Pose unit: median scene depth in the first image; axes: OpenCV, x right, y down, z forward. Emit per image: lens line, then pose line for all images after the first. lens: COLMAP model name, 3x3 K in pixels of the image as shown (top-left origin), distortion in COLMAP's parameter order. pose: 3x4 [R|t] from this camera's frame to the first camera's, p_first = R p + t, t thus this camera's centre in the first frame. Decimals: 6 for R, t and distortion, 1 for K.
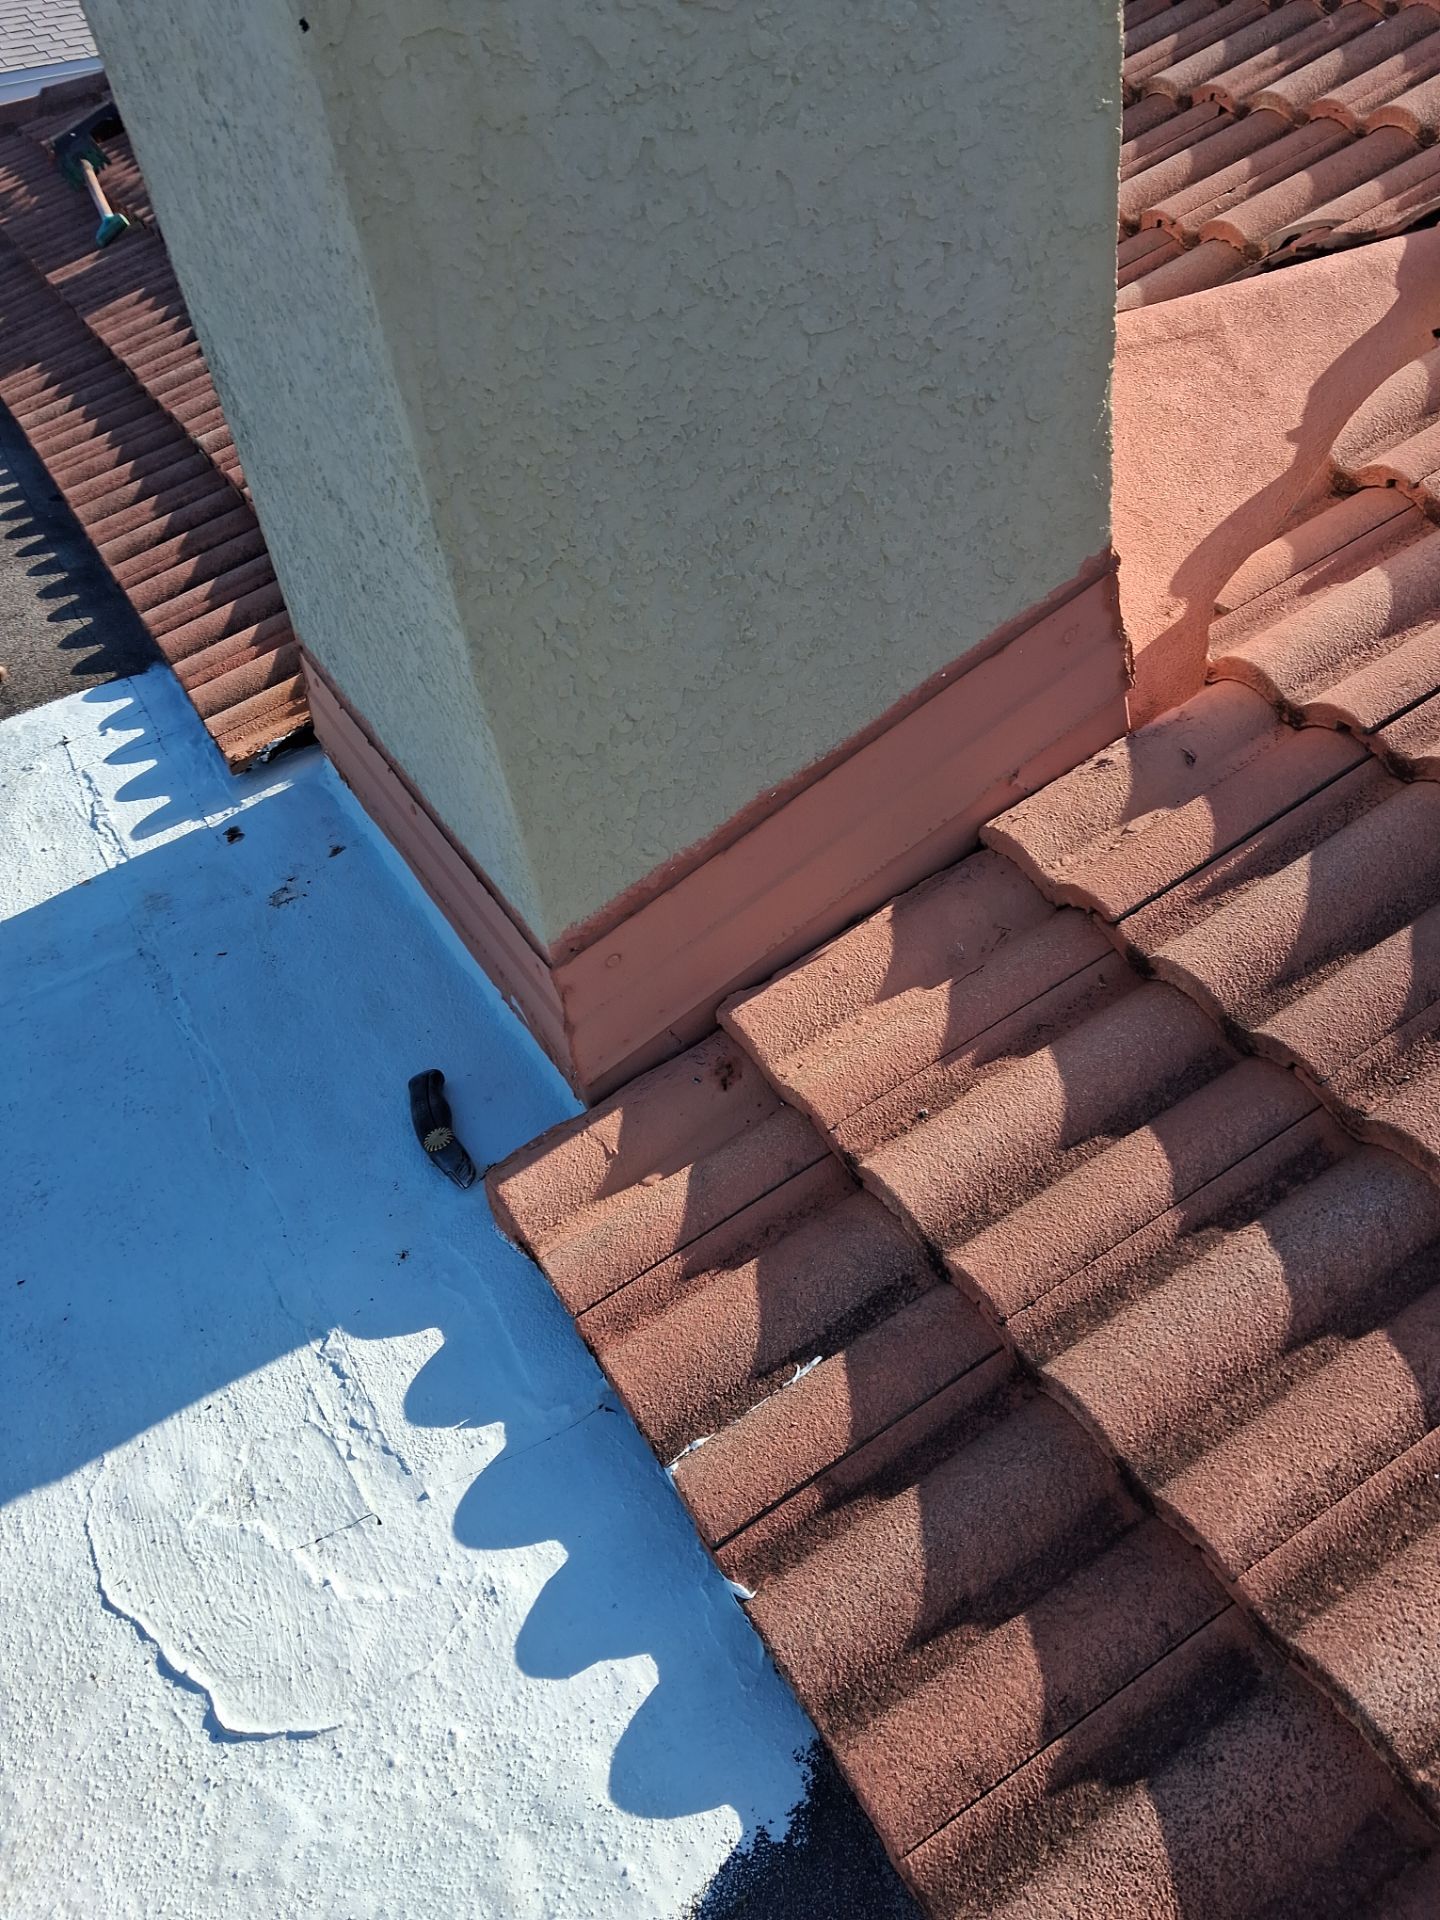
lens RADIAL K [[1646.6, 0, 720.0], [0, 1646.6, 960.0], [0, 0, 1]] dist [0.008401, 0.005712]
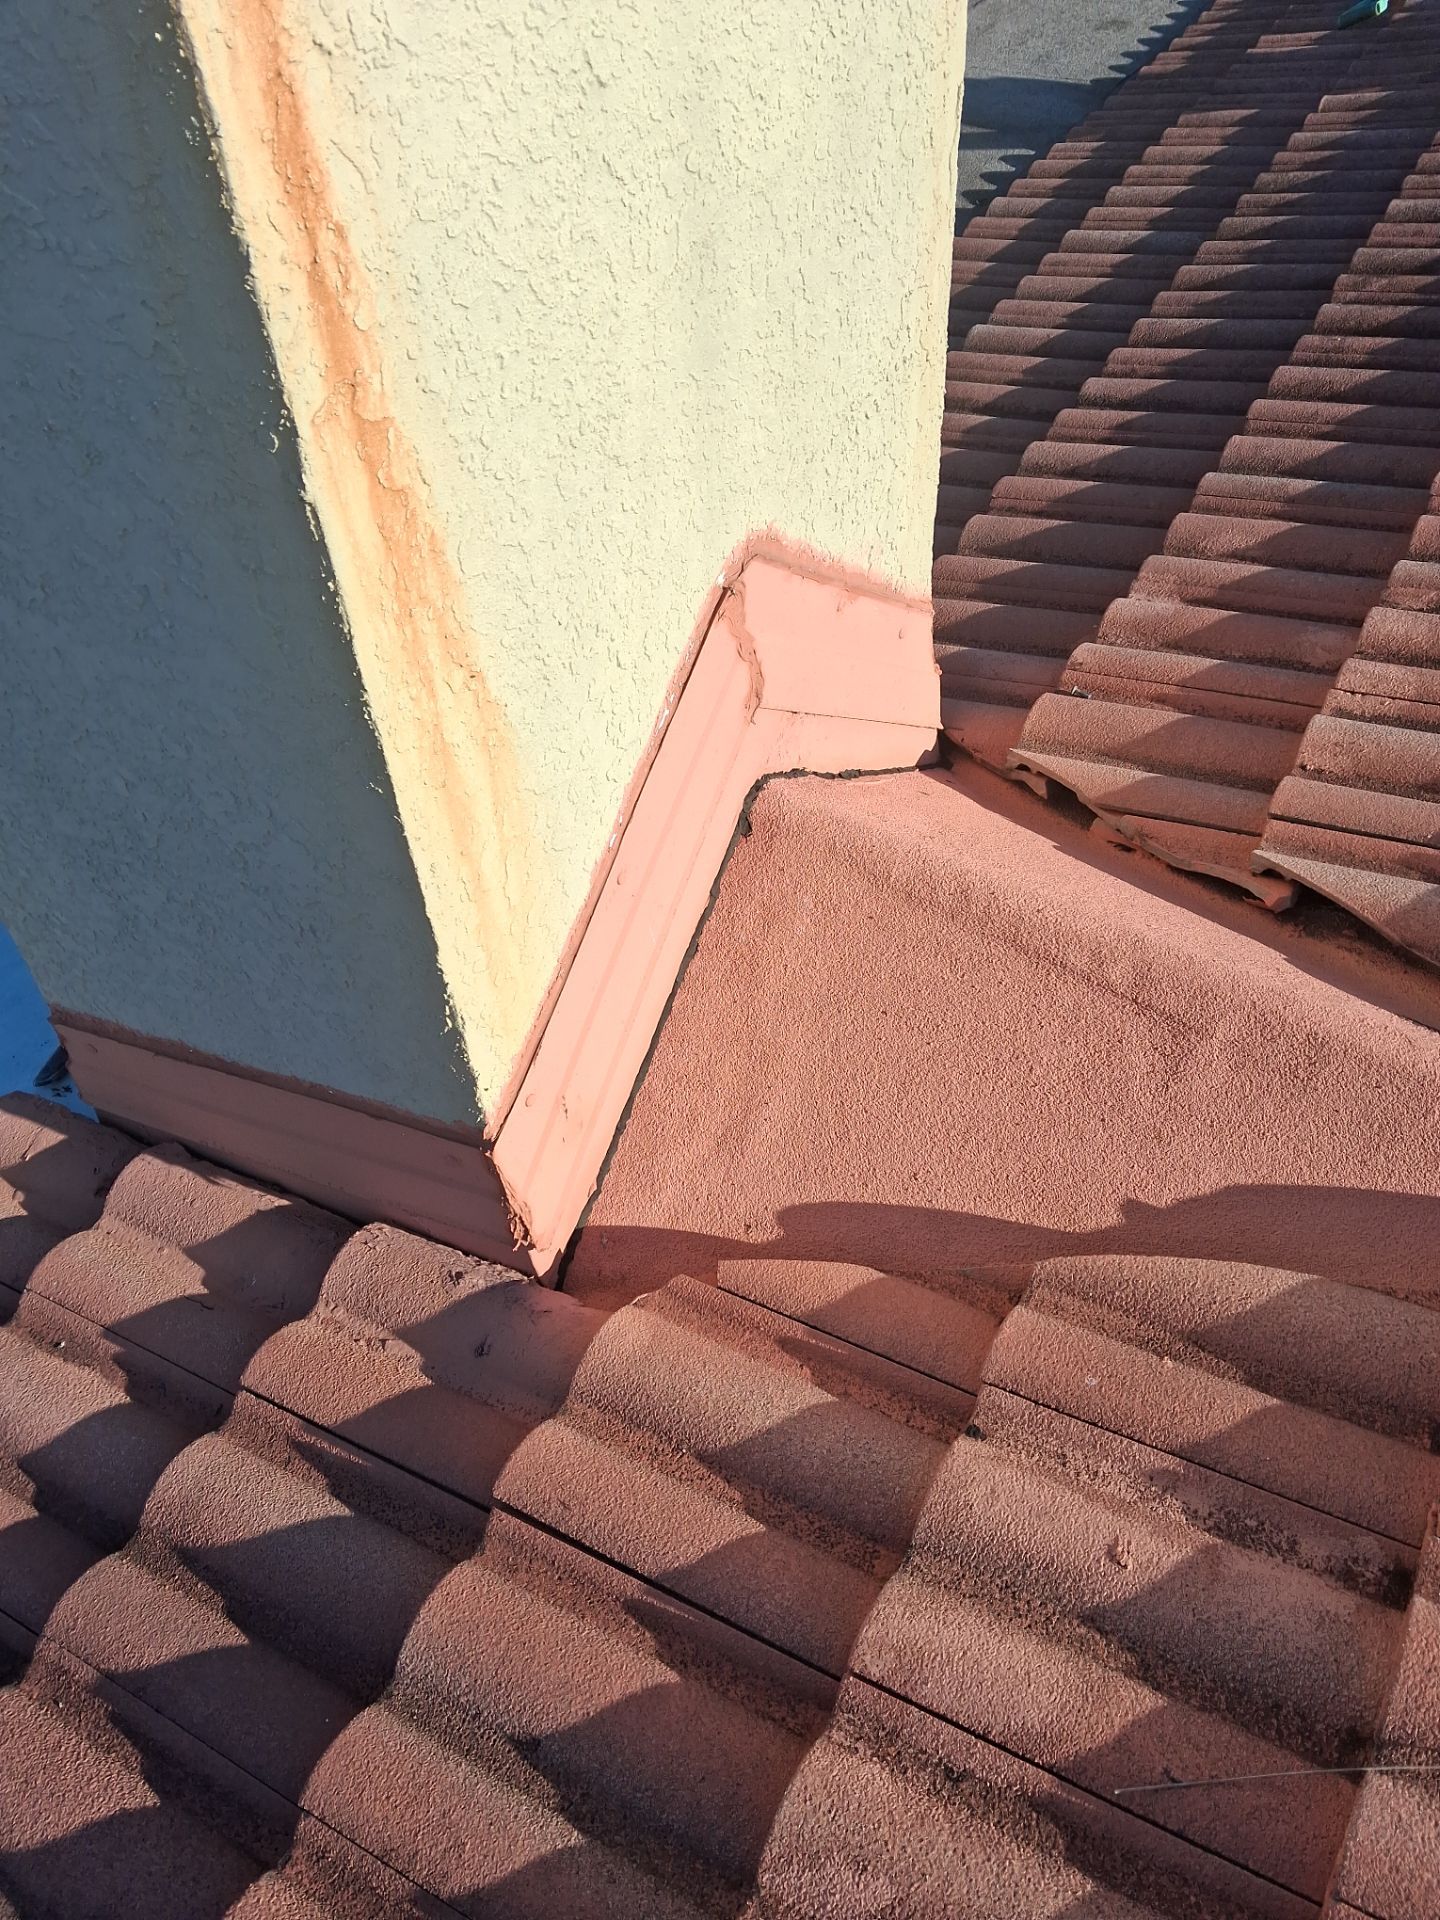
lens RADIAL K [[1506.9, 0, 720.0], [0, 1506.9, 960.0], [0, 0, 1]] dist [-0.003607, -0.004384]
pose [[0.526918, 0.702730, -0.478046, 0.691932], [-0.536989, 0.711237, 0.453635, -0.842683], [0.658787, 0.017677, 0.752122, 0.495837]]
